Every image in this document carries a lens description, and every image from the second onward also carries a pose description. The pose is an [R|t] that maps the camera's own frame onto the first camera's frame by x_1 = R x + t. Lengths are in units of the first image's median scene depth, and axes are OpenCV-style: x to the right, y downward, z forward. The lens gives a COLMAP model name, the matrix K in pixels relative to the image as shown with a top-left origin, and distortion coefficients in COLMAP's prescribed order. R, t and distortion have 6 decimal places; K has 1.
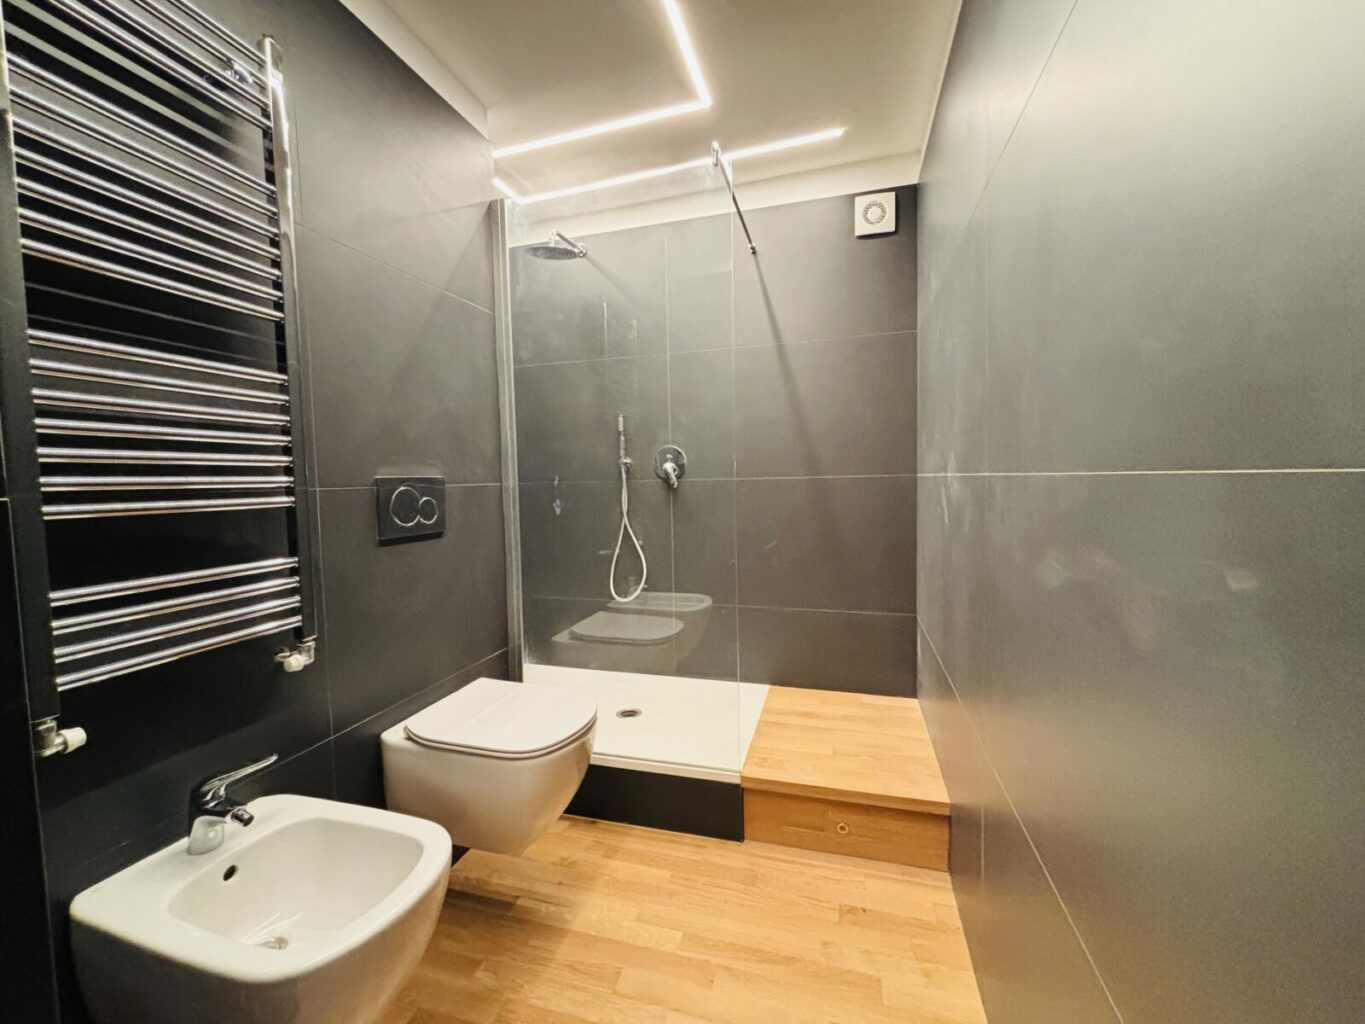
lens RADIAL K [[547.7, 0, 683.0], [0, 547.7, 514.0], [0, 0, 1]] dist [-0.001342, -0.000180]
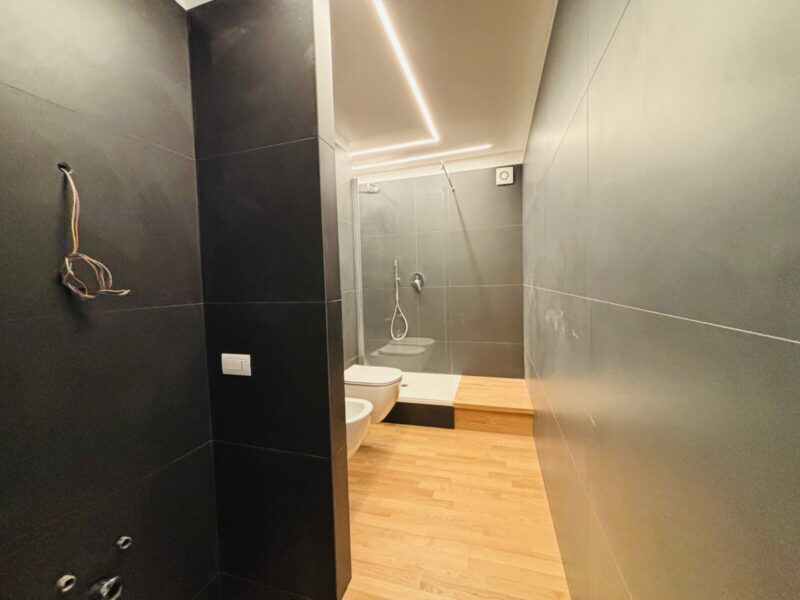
lens RADIAL K [[321.0, 0, 397.1], [0, 321.0, 299.3], [0, 0, 1]] dist [-0.001342, -0.000180]
pose [[0.999897, -0.007866, -0.011993, -0.135016], [0.007771, 0.999938, -0.007964, -0.001464], [0.012055, 0.007870, 0.999896, -0.512202]]
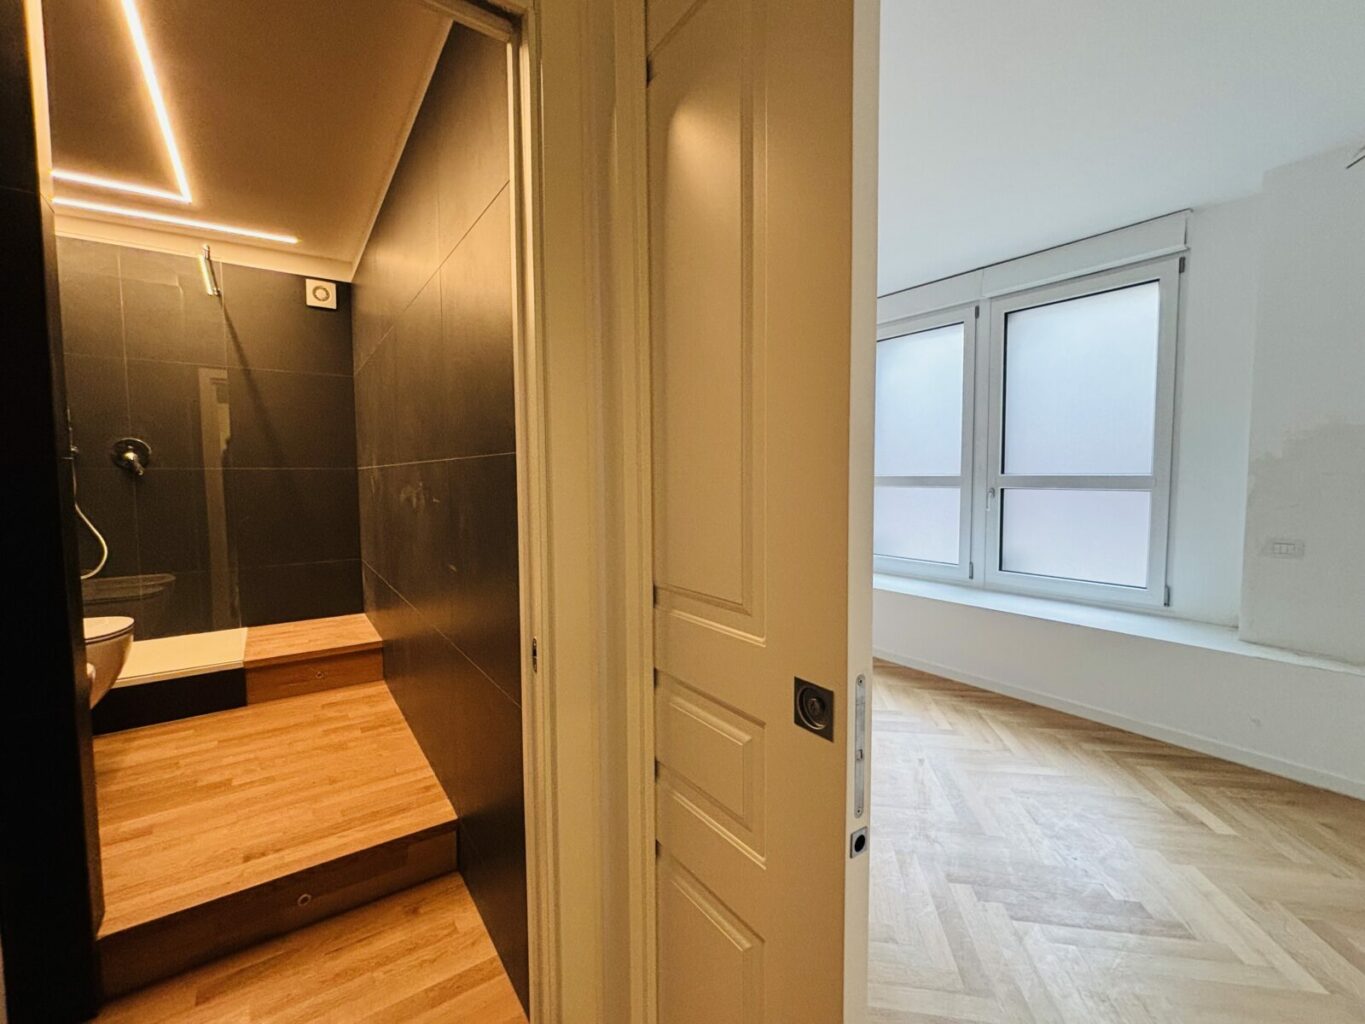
lens RADIAL K [[580.7, 0, 677.6], [0, 580.7, 512.3], [0, 0, 1]] dist [-0.004148, 0.002472]
pose [[0.626717, -0.031067, 0.778627, -0.373809], [0.040766, 0.999144, 0.007053, 0.100141], [-0.778180, 0.027322, 0.627447, -0.943729]]
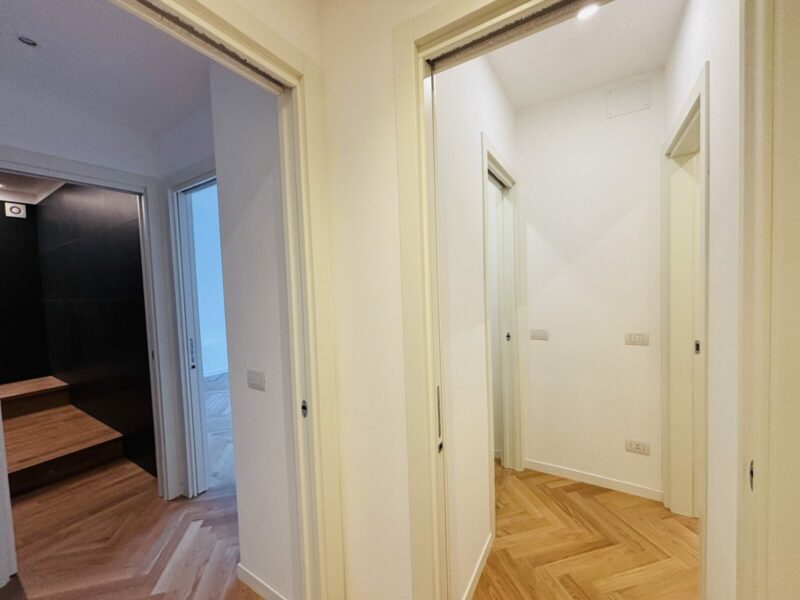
lens RADIAL K [[321.0, 0, 396.2], [0, 321.0, 297.8], [0, 0, 1]] dist [-0.001342, -0.000180]
pose [[0.275744, -0.025177, 0.960901, -0.915643], [0.093562, 0.995613, -0.000763, 0.119870], [-0.956667, 0.090114, 0.276890, -1.683045]]
